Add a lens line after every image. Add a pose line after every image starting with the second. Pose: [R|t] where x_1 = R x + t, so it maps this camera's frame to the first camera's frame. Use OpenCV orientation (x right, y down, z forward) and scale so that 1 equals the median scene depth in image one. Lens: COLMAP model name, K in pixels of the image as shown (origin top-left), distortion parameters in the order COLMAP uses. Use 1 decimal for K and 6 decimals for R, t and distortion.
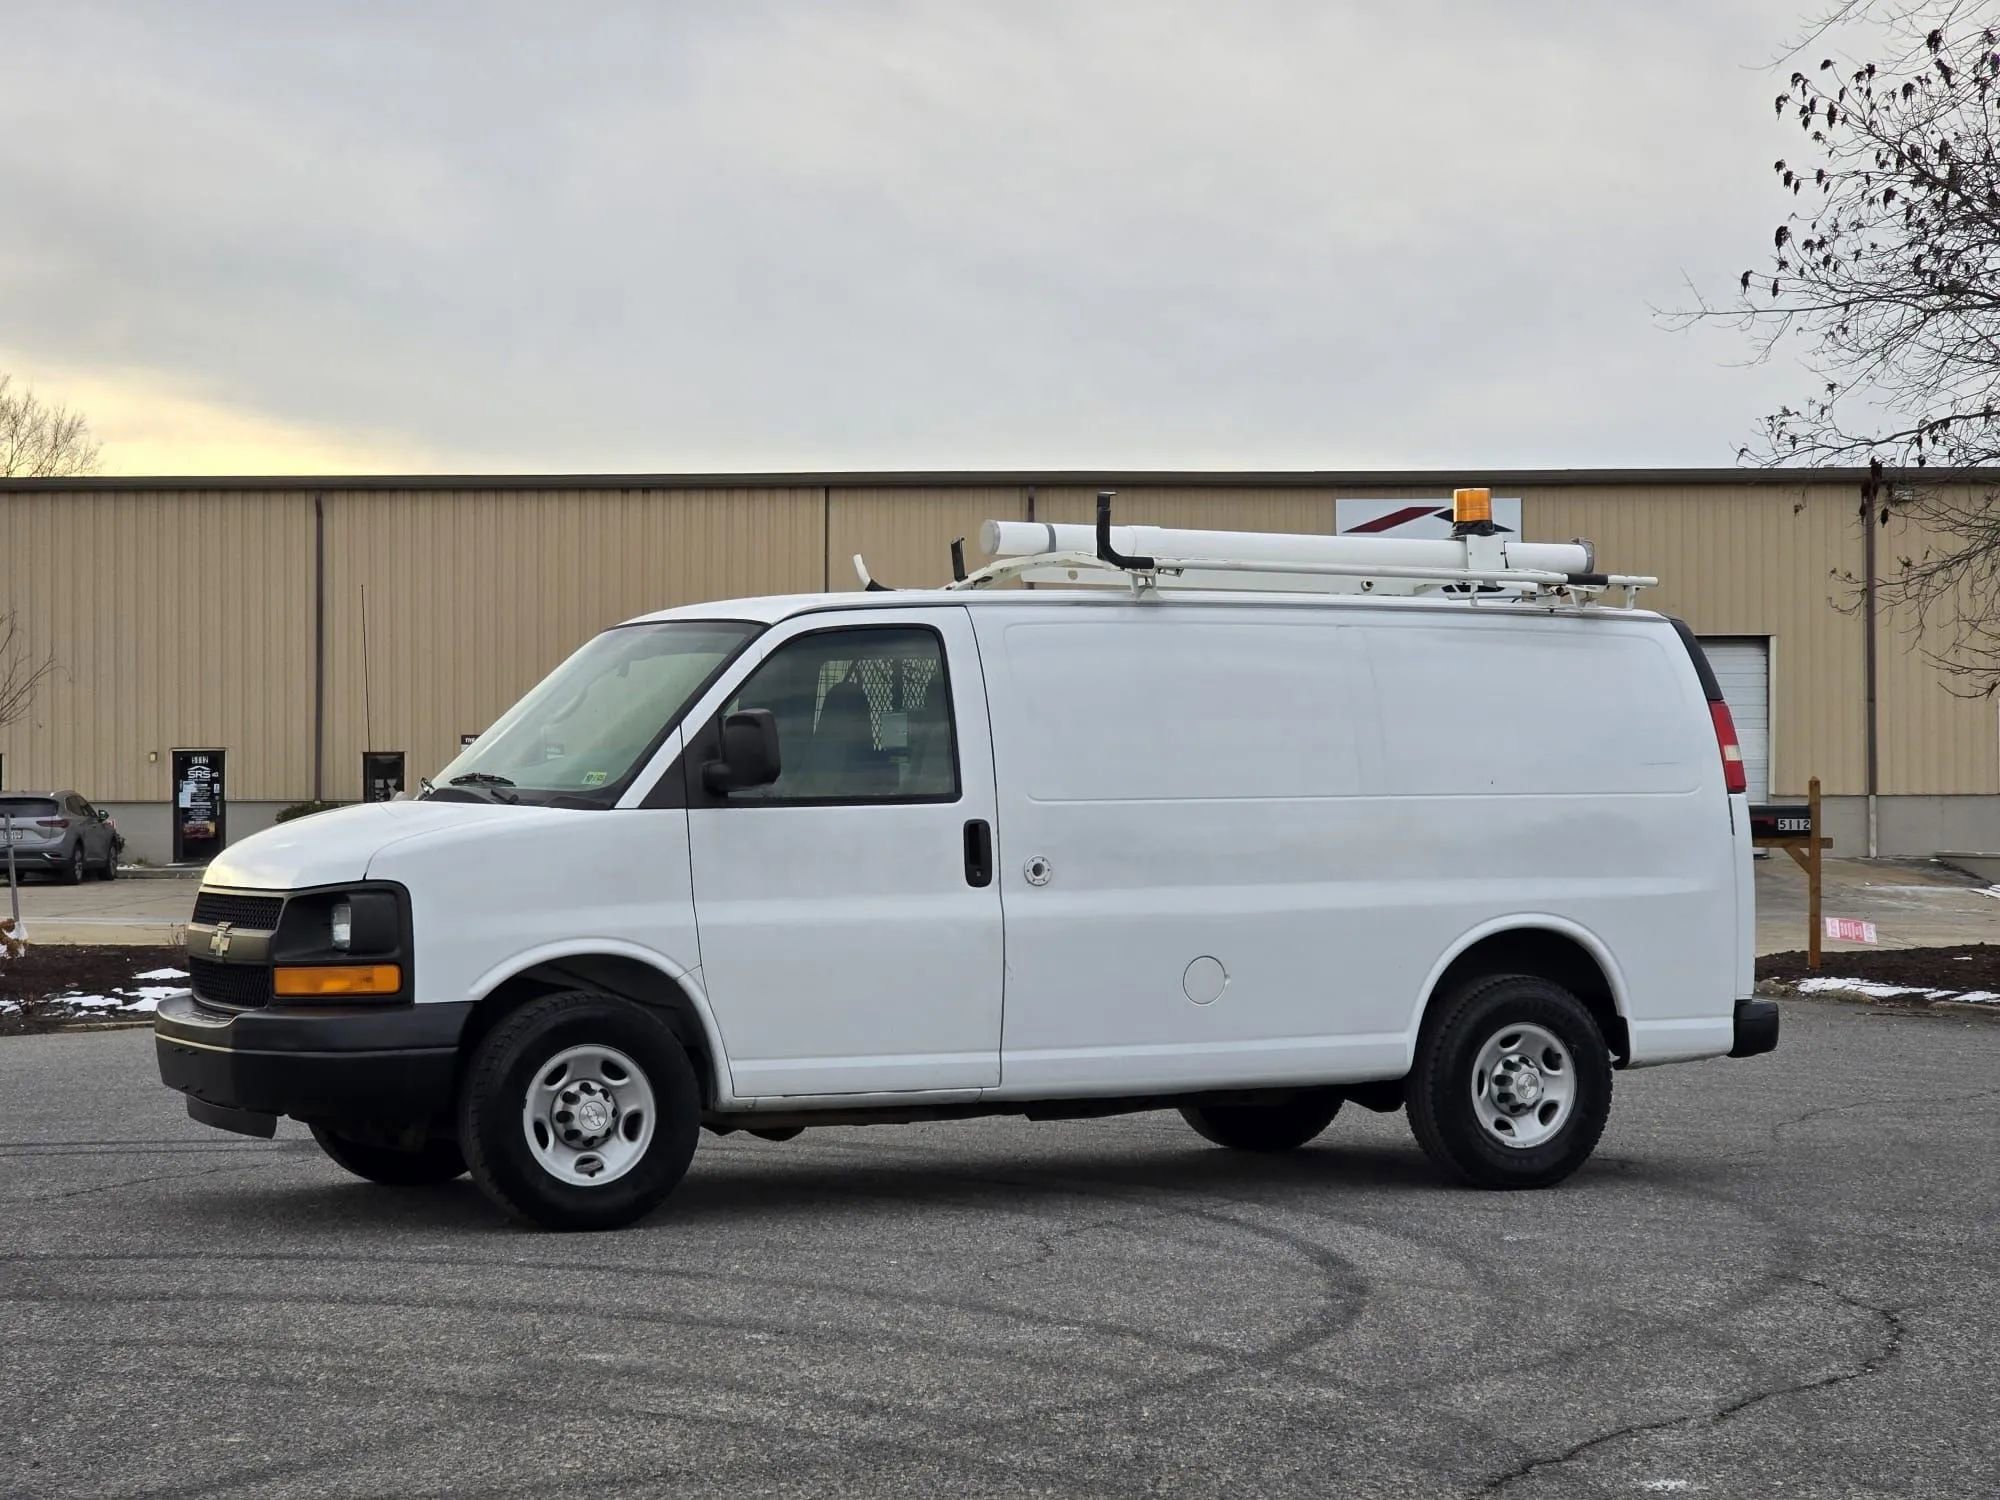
lens RADIAL K [[3740.5, 0, 1004.6], [0, 3740.5, 756.2], [0, 0, 1]] dist [-0.013180, 0.000000]
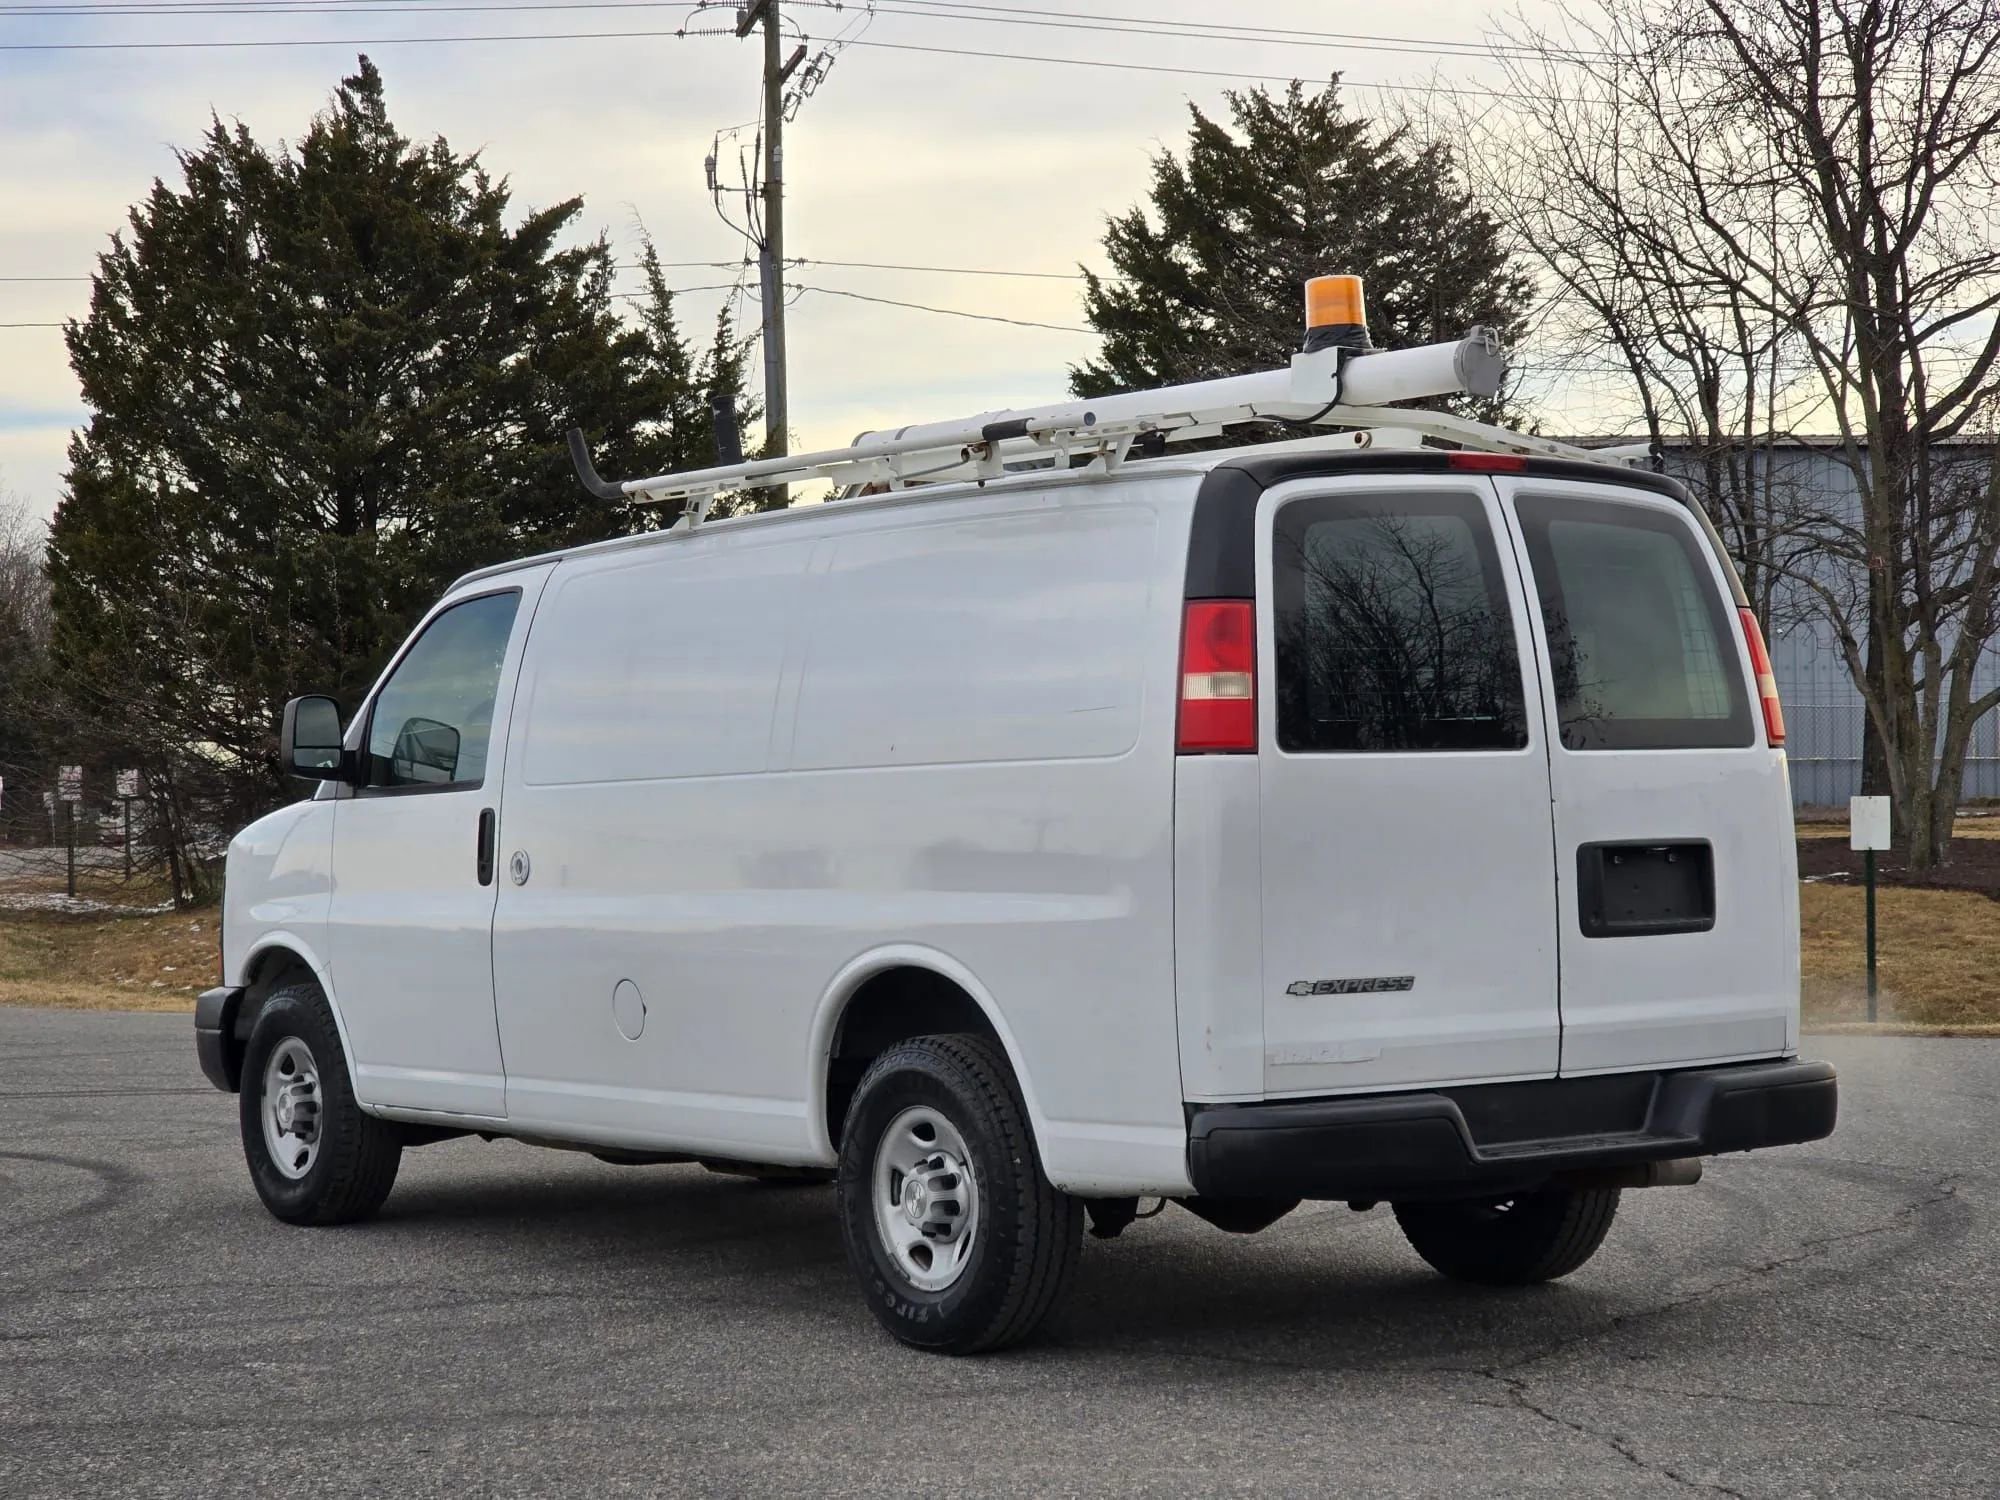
lens RADIAL K [[3736.5, 0, 1031.1], [0, 3736.5, 784.3], [0, 0, 1]] dist [0.027506, 0.000000]
pose [[0.178875, -0.003874, -0.983864, 0.866170], [0.035287, 0.999374, 0.002480, 0.013634], [0.983239, -0.035161, 0.178900, 0.970010]]
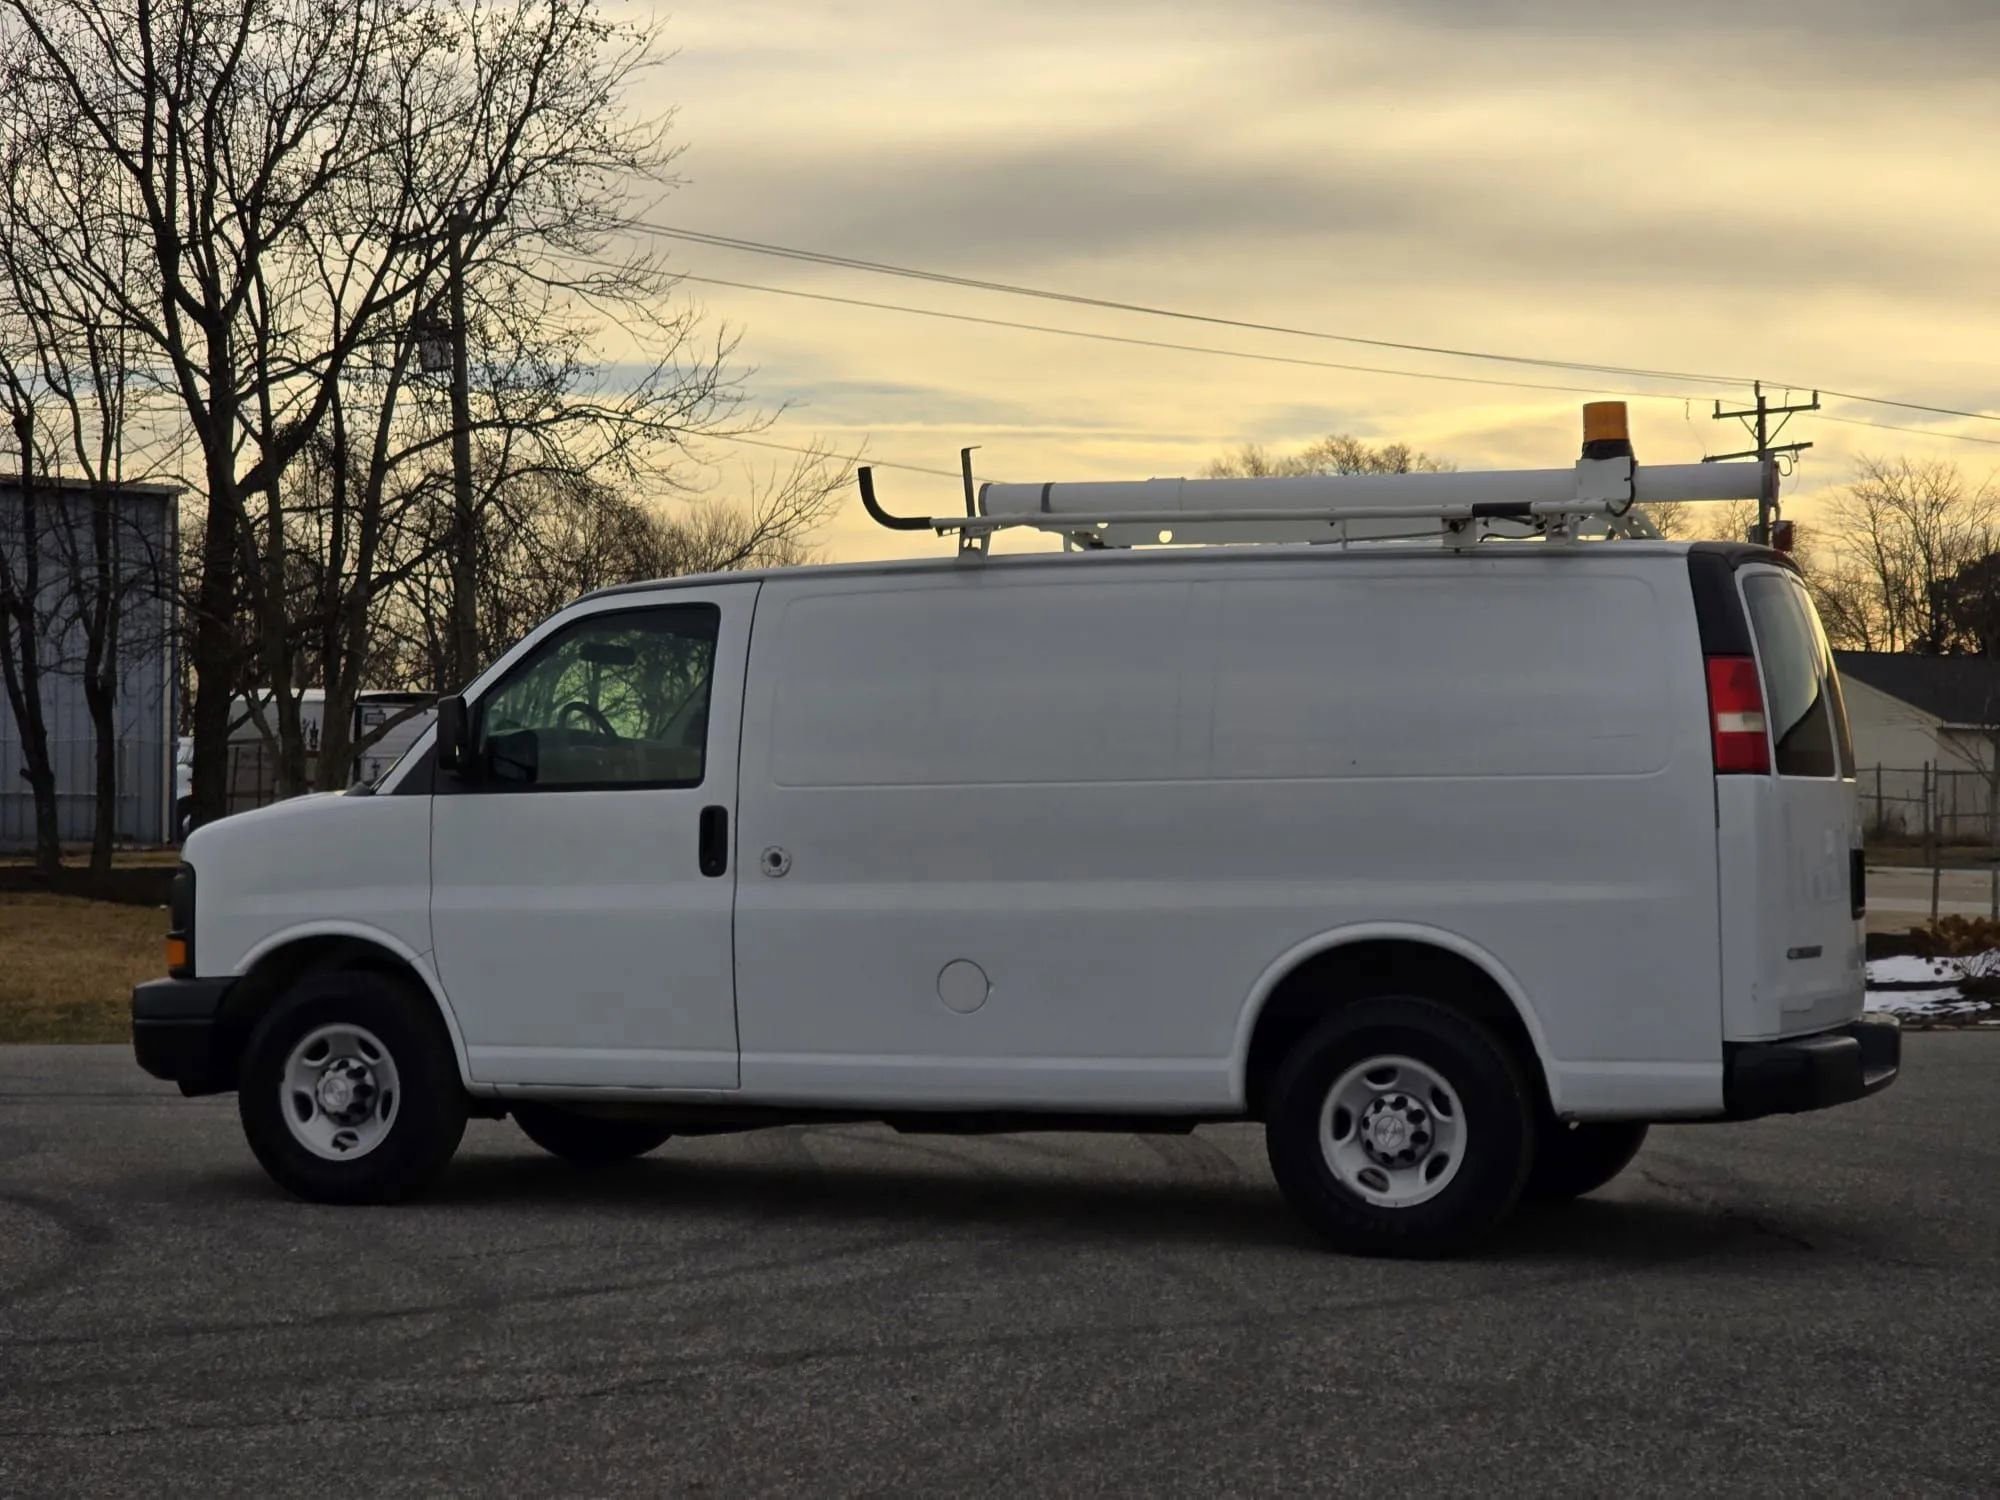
lens RADIAL K [[3736.5, 0, 943.6], [0, 3736.5, 723.3], [0, 0, 1]] dist [0.027506, 0.000000]
pose [[0.683630, -0.015376, -0.729667, 0.723746], [0.010934, 0.999882, -0.010826, 0.006849], [0.729747, -0.000577, 0.683717, 0.394977]]
